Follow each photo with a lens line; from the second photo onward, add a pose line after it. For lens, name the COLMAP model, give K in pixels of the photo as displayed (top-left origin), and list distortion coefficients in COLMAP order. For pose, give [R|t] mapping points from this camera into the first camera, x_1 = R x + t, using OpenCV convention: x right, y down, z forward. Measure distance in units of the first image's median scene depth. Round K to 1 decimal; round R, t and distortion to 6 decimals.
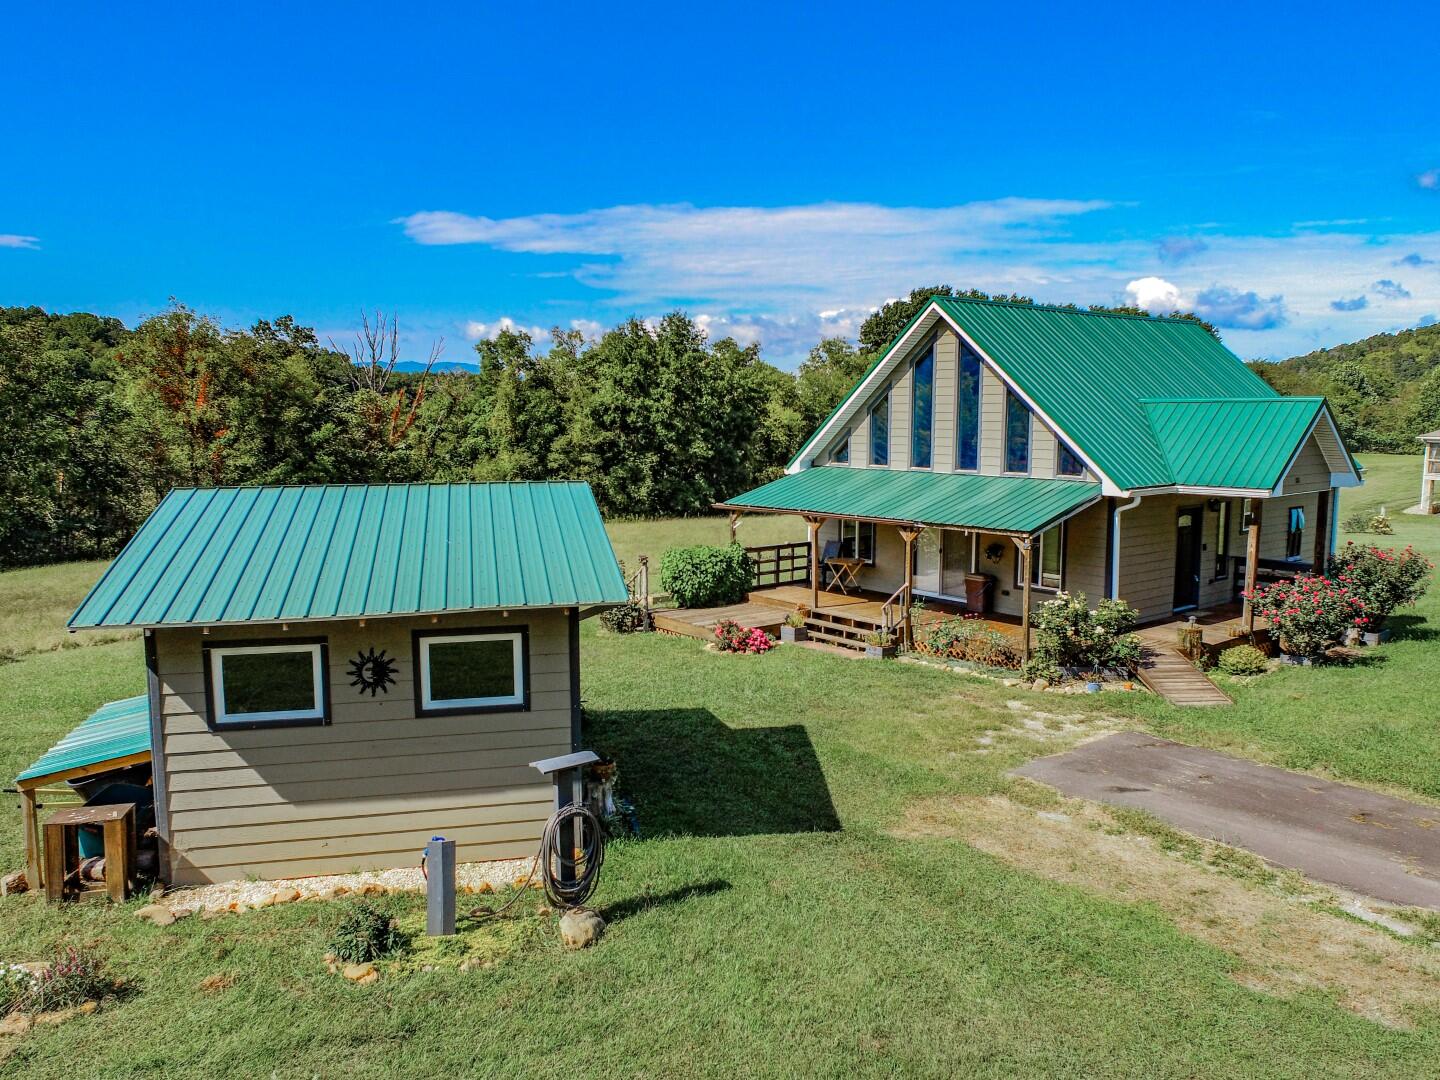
lens RADIAL K [[1092.9, 0, 722.7], [0, 1092.9, 548.5], [0, 0, 1]] dist [-0.010343, -0.007385]
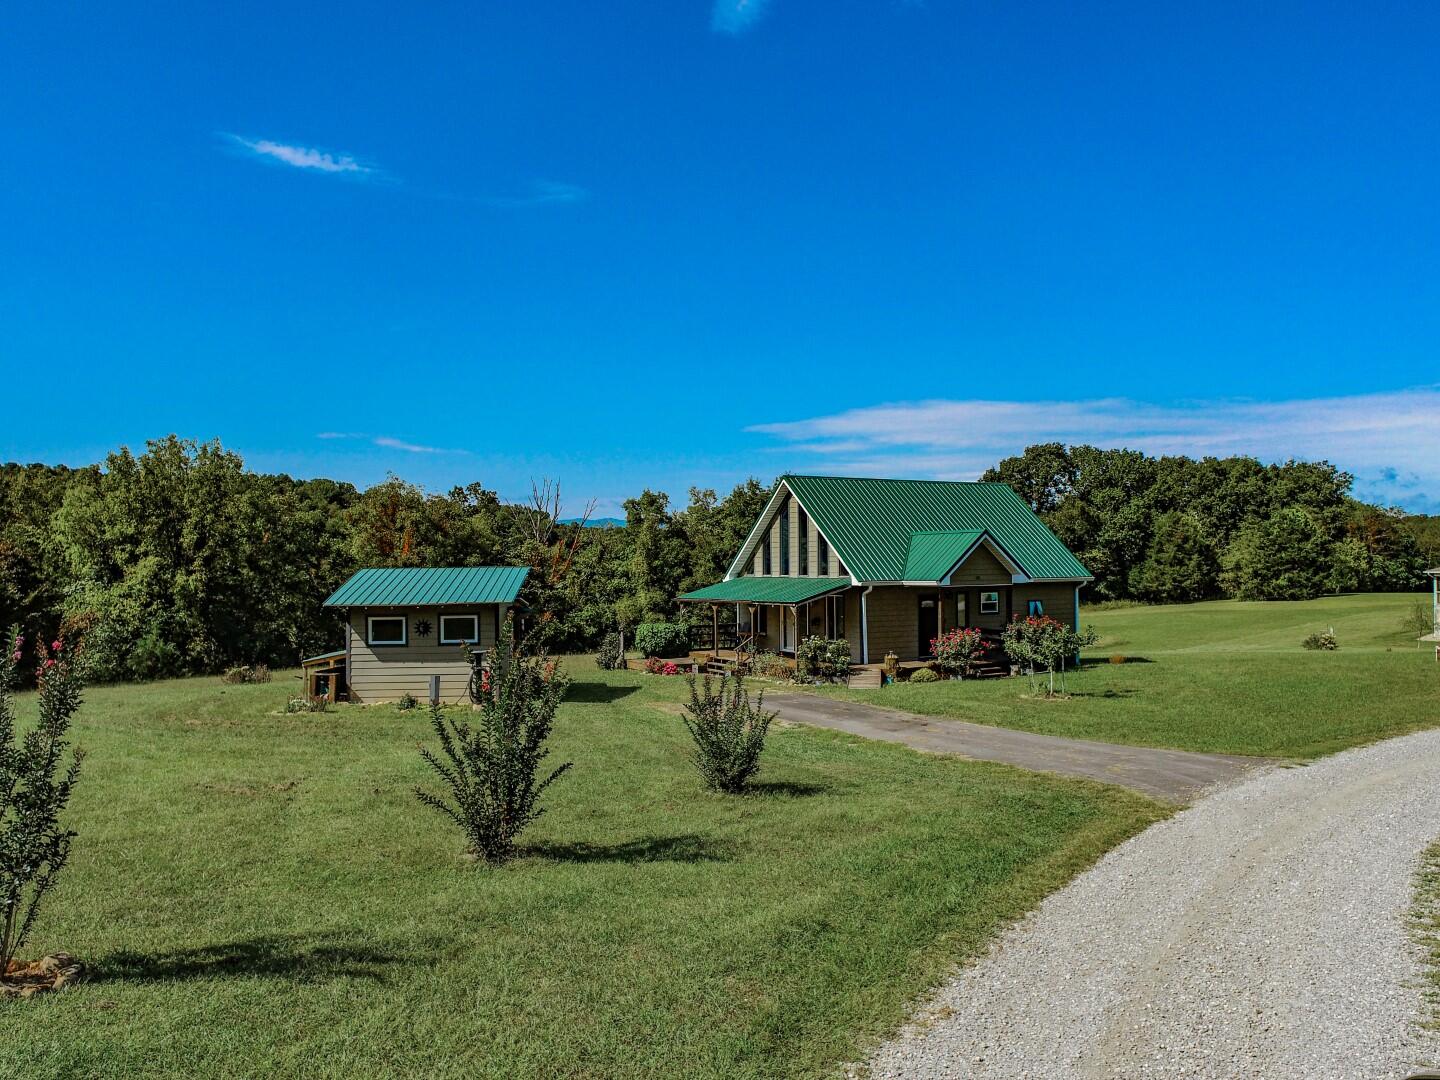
lens RADIAL K [[1092.9, 0, 722.7], [0, 1092.9, 548.5], [0, 0, 1]] dist [-0.010343, -0.007385]
pose [[0.985205, -0.008335, -0.171177, 0.123634], [-0.015539, 0.990359, -0.137652, 0.039052], [0.170674, 0.138276, 0.975577, -0.218650]]
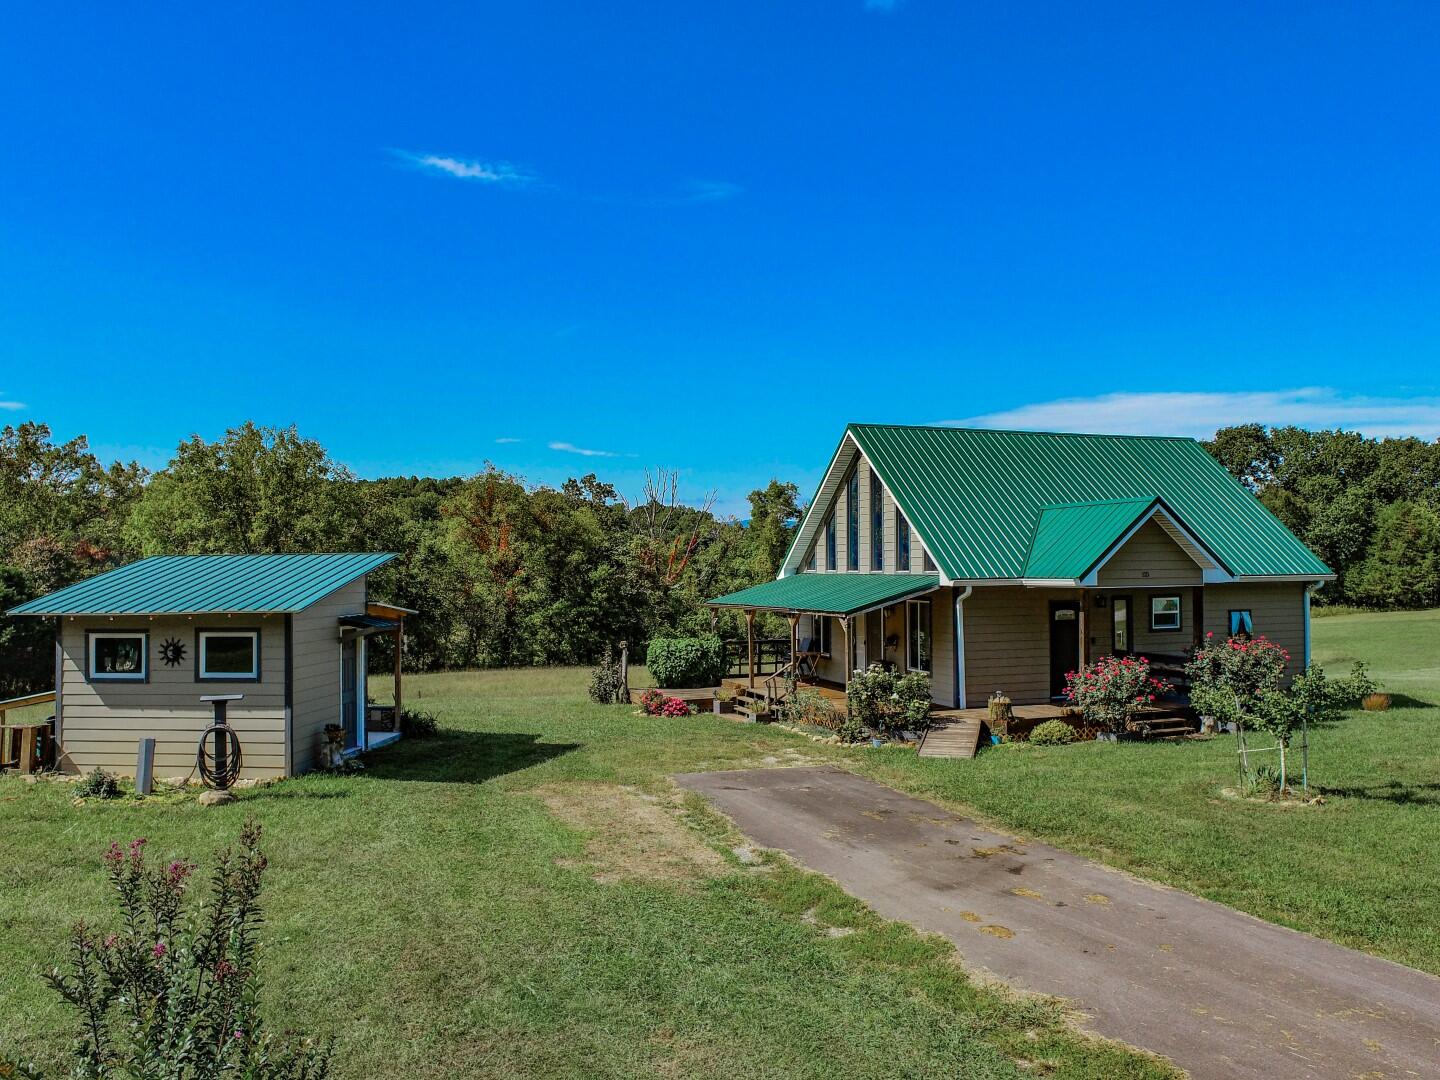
lens RADIAL K [[1092.9, 0, 722.7], [0, 1092.9, 548.5], [0, 0, 1]] dist [-0.010343, -0.007385]
pose [[0.947180, -0.009767, -0.320554, 0.138477], [-0.035444, 0.990225, -0.134902, 0.020886], [0.318738, 0.139138, 0.937575, -0.042126]]
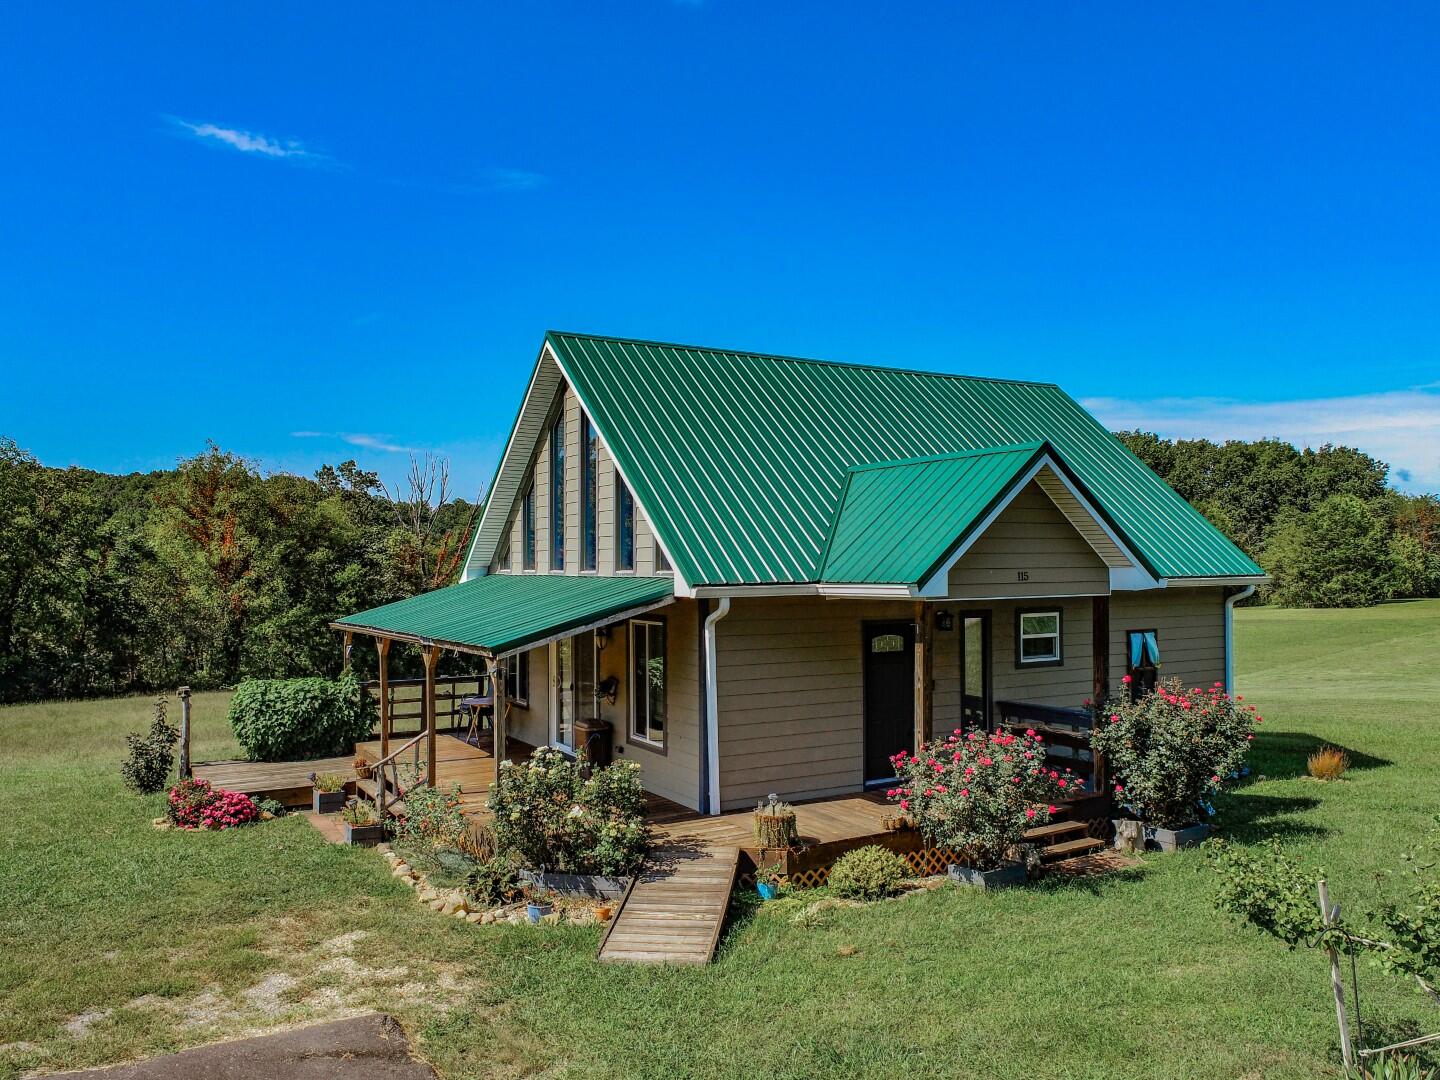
lens RADIAL K [[1092.9, 0, 722.7], [0, 1092.9, 548.5], [0, 0, 1]] dist [-0.010343, -0.007385]
pose [[0.987706, -0.006697, -0.156181, 0.131967], [-0.015382, 0.990070, -0.139728, 0.003477], [0.155566, 0.140412, 0.977795, 0.103119]]
